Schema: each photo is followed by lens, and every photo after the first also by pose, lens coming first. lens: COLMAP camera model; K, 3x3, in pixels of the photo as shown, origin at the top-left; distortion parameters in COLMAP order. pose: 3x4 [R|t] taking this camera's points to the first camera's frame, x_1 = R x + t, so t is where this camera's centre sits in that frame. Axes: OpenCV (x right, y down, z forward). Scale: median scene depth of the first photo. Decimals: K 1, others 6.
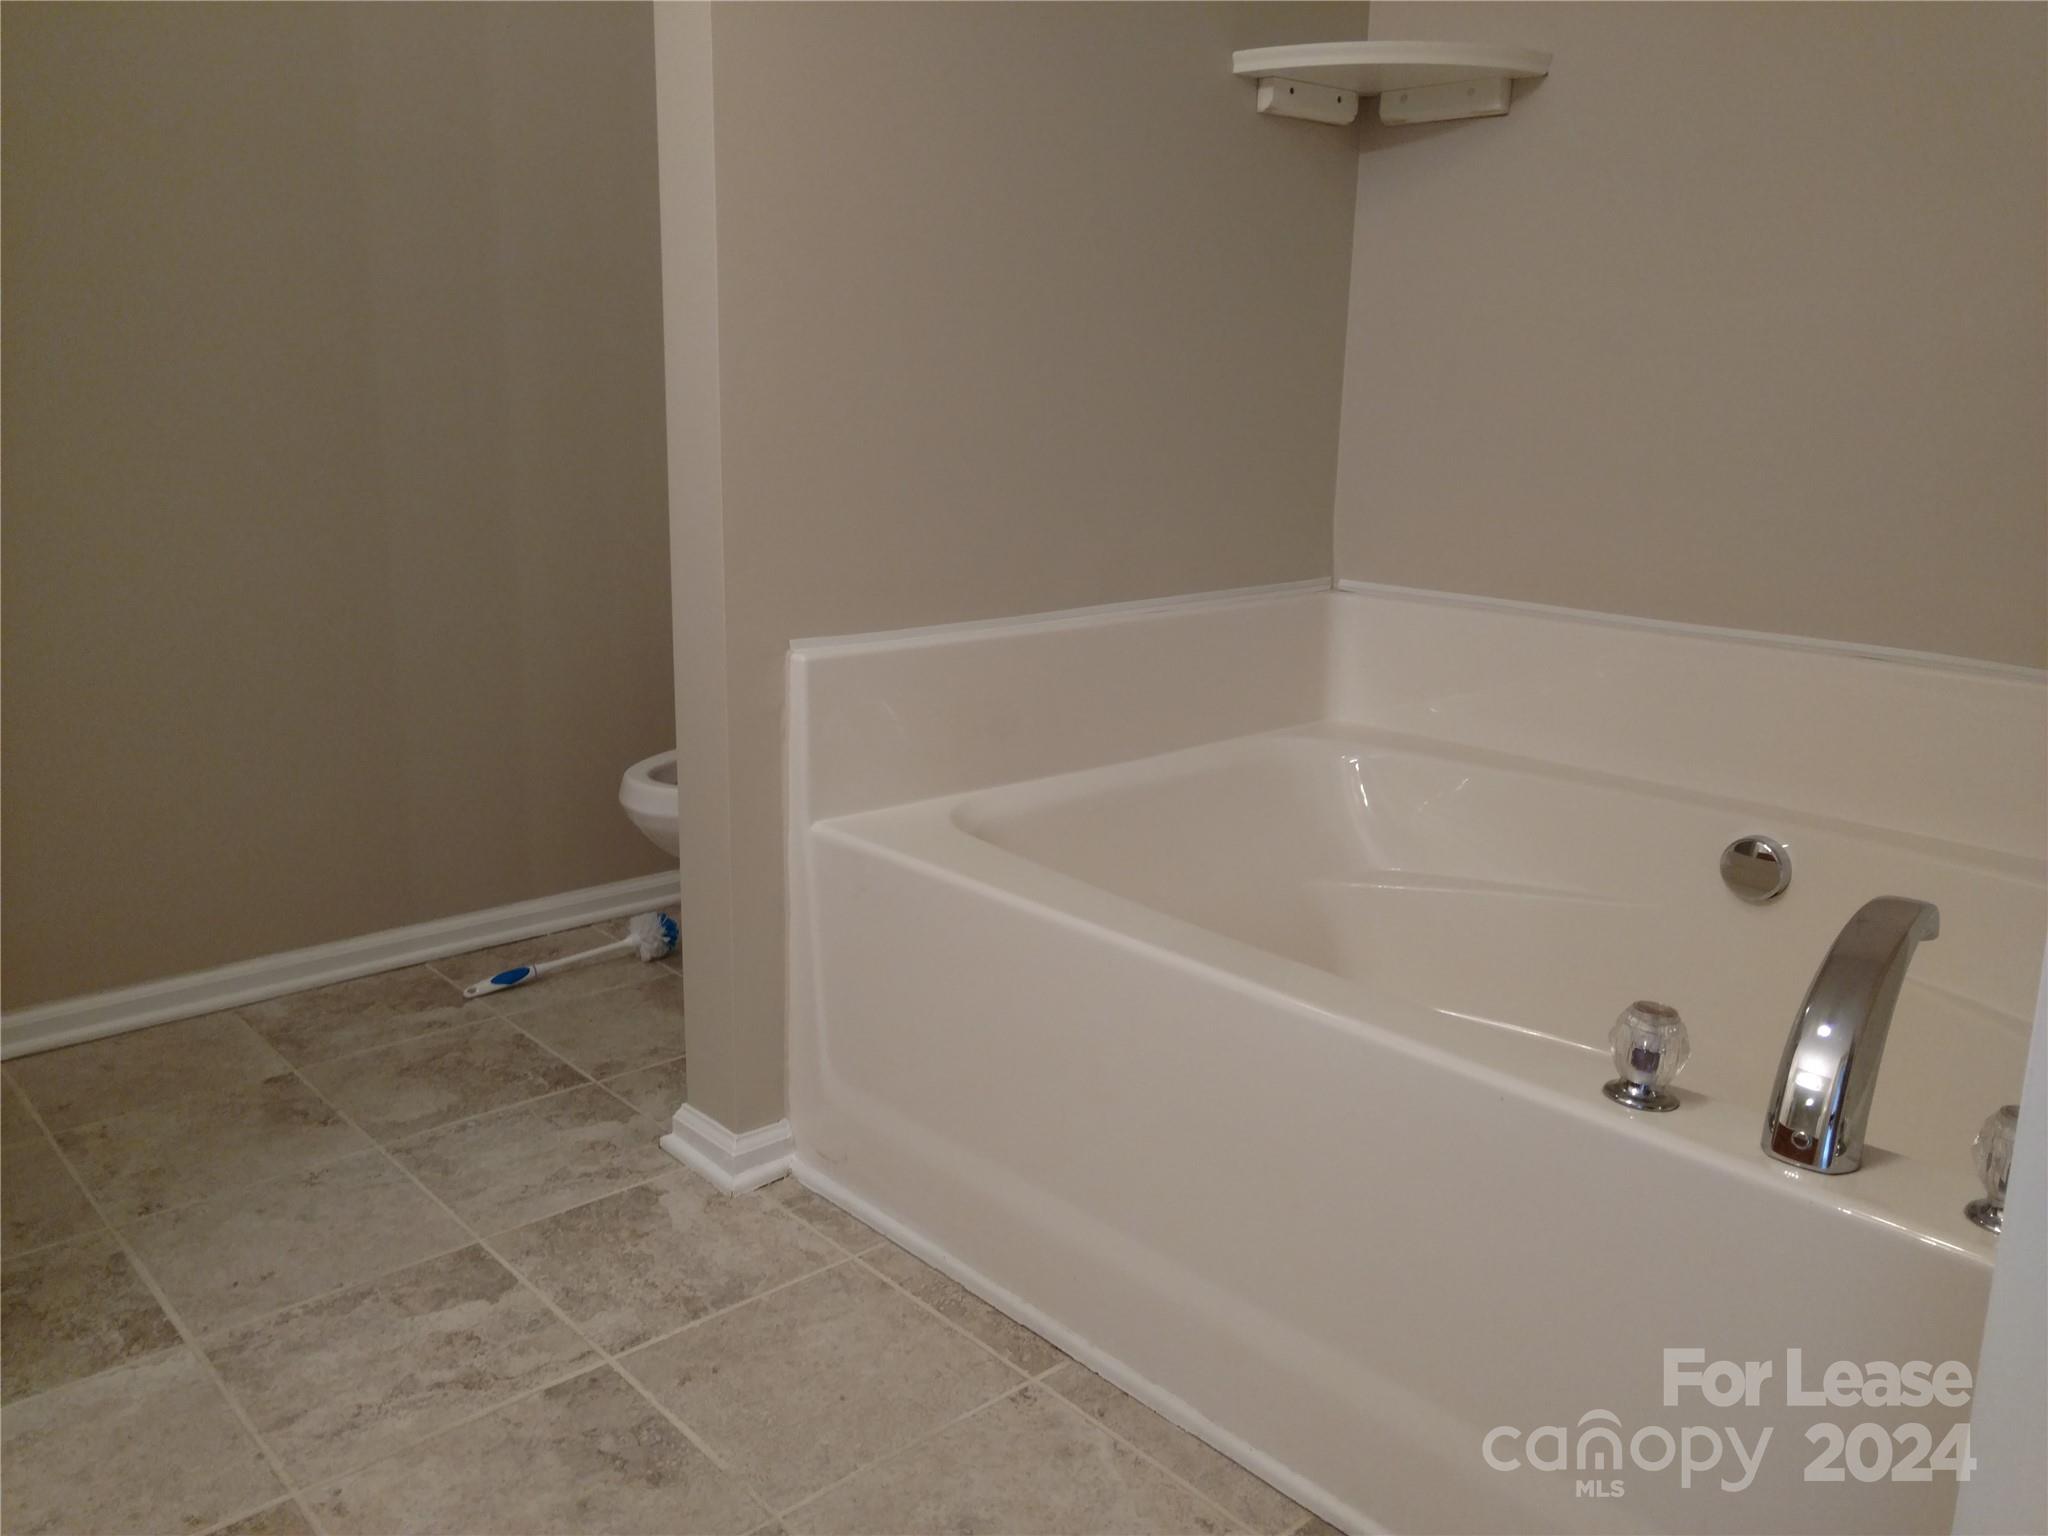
lens RADIAL K [[1535.7, 0, 1029.5], [0, 1535.7, 761.6], [0, 0, 1]] dist [-0.007572, -0.024763]
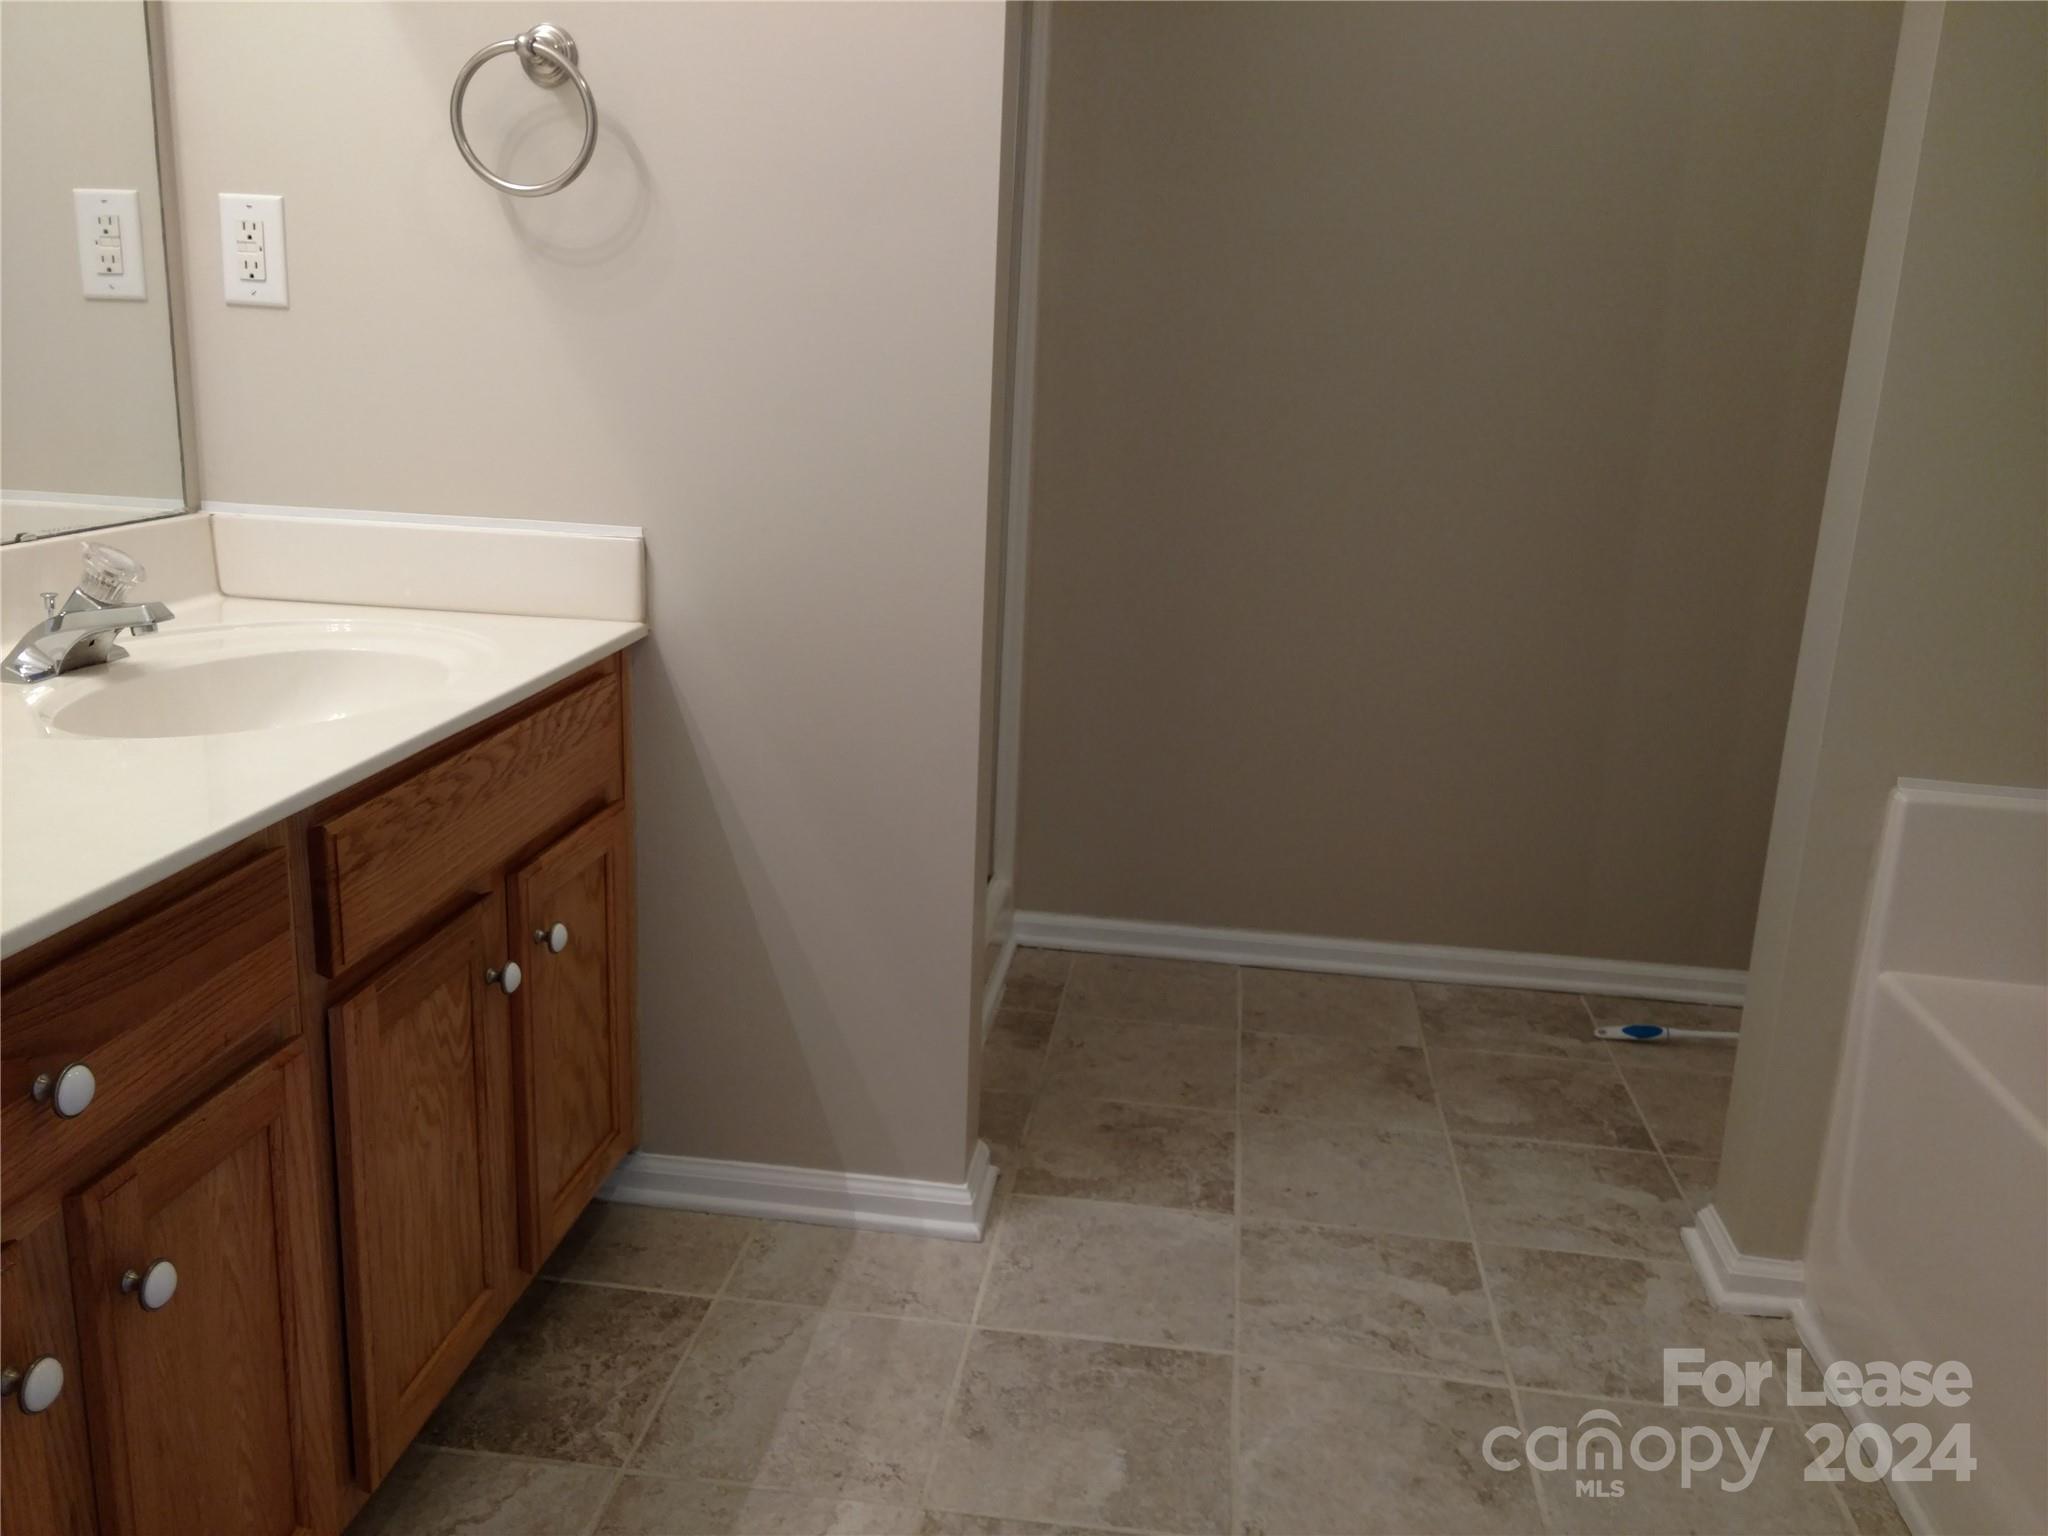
lens RADIAL K [[1535.7, 0, 1018.7], [0, 1535.7, 765.5], [0, 0, 1]] dist [-0.007572, -0.024763]
pose [[0.627165, 0.194871, -0.754115, 0.205751], [-0.201131, 0.975878, 0.084904, -0.055429], [0.752469, 0.098427, 0.651231, -0.019957]]
